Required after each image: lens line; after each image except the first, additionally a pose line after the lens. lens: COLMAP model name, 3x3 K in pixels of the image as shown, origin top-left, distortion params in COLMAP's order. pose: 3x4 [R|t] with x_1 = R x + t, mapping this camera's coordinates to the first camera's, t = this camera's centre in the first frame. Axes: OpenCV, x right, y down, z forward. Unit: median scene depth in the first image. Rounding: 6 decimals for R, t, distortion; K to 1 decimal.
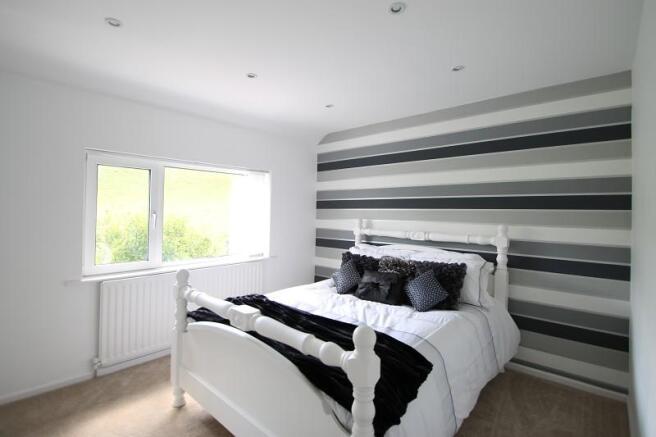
lens RADIAL K [[311.0, 0, 335.9], [0, 311.0, 209.5], [0, 0, 1]] dist [-0.000544, -0.000765]
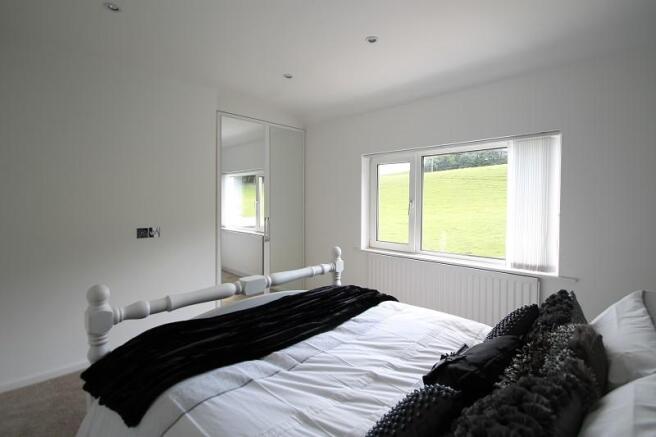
lens RADIAL K [[311.0, 0, 335.9], [0, 311.0, 209.5], [0, 0, 1]] dist [-0.000544, -0.000765]
pose [[-0.021202, 0.016566, -0.999638, 0.514823], [-0.002842, 0.999858, 0.016630, 0.023573], [0.999771, 0.003194, -0.021152, 0.791399]]
